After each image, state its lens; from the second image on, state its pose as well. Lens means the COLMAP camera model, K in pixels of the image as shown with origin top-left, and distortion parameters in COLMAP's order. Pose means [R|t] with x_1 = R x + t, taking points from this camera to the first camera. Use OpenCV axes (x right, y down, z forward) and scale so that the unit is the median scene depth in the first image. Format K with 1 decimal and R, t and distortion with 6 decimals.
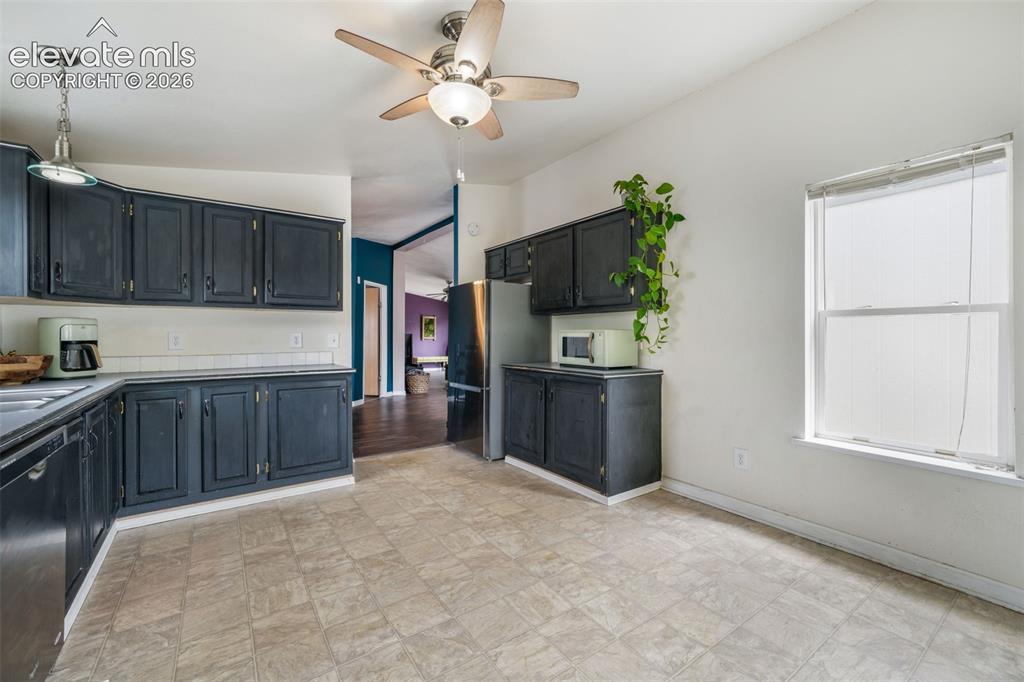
lens RADIAL K [[424.8, 0, 511.3], [0, 424.8, 334.7], [0, 0, 1]] dist [0.000046, 0.000220]
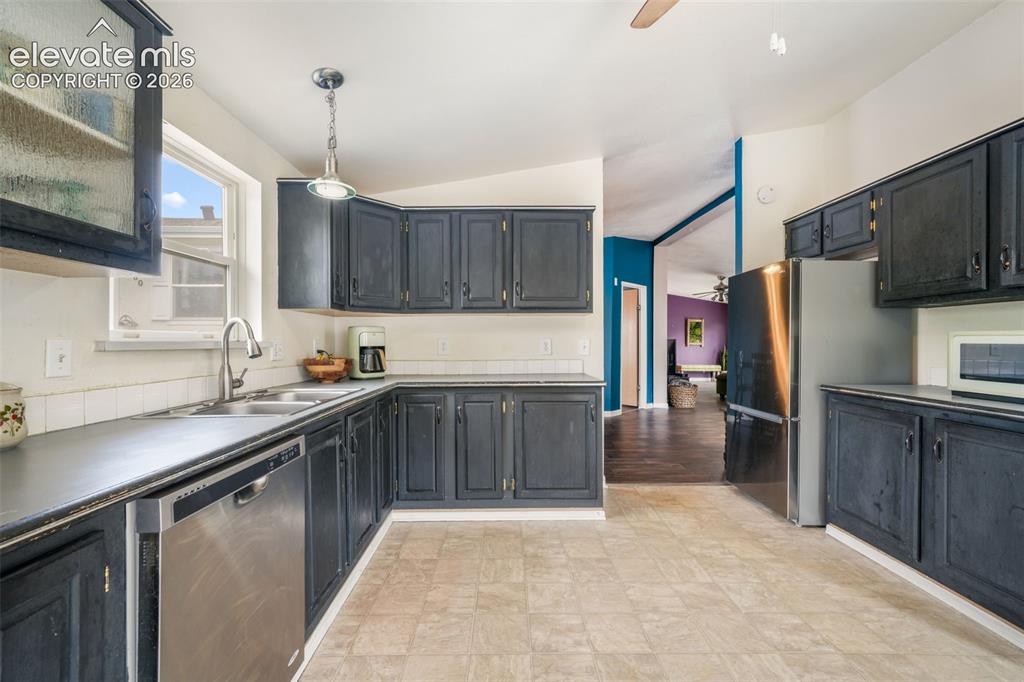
lens RADIAL K [[417.7, 0, 505.4], [0, 417.7, 342.8], [0, 0, 1]] dist [0.000356, 0.000273]
pose [[0.817301, 0.001148, -0.576210, -0.060788], [0.002525, 0.999981, 0.005573, -0.000418], [0.576205, -0.006010, 0.817283, 0.233847]]
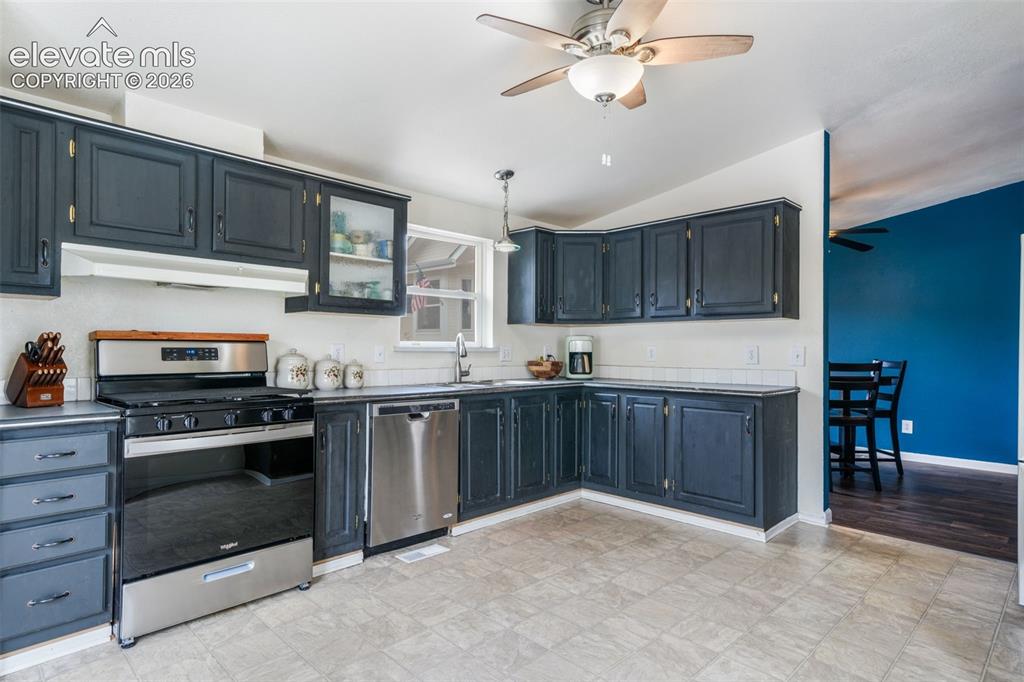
lens RADIAL K [[573.4, 0, 509.0], [0, 573.4, 342.8], [0, 0, 1]] dist [0.031626, 0.001482]
pose [[0.148650, -0.008730, -0.988851, 0.630505], [-0.002516, 0.999954, -0.009206, 0.001196], [0.988887, 0.003857, 0.148621, 0.406882]]
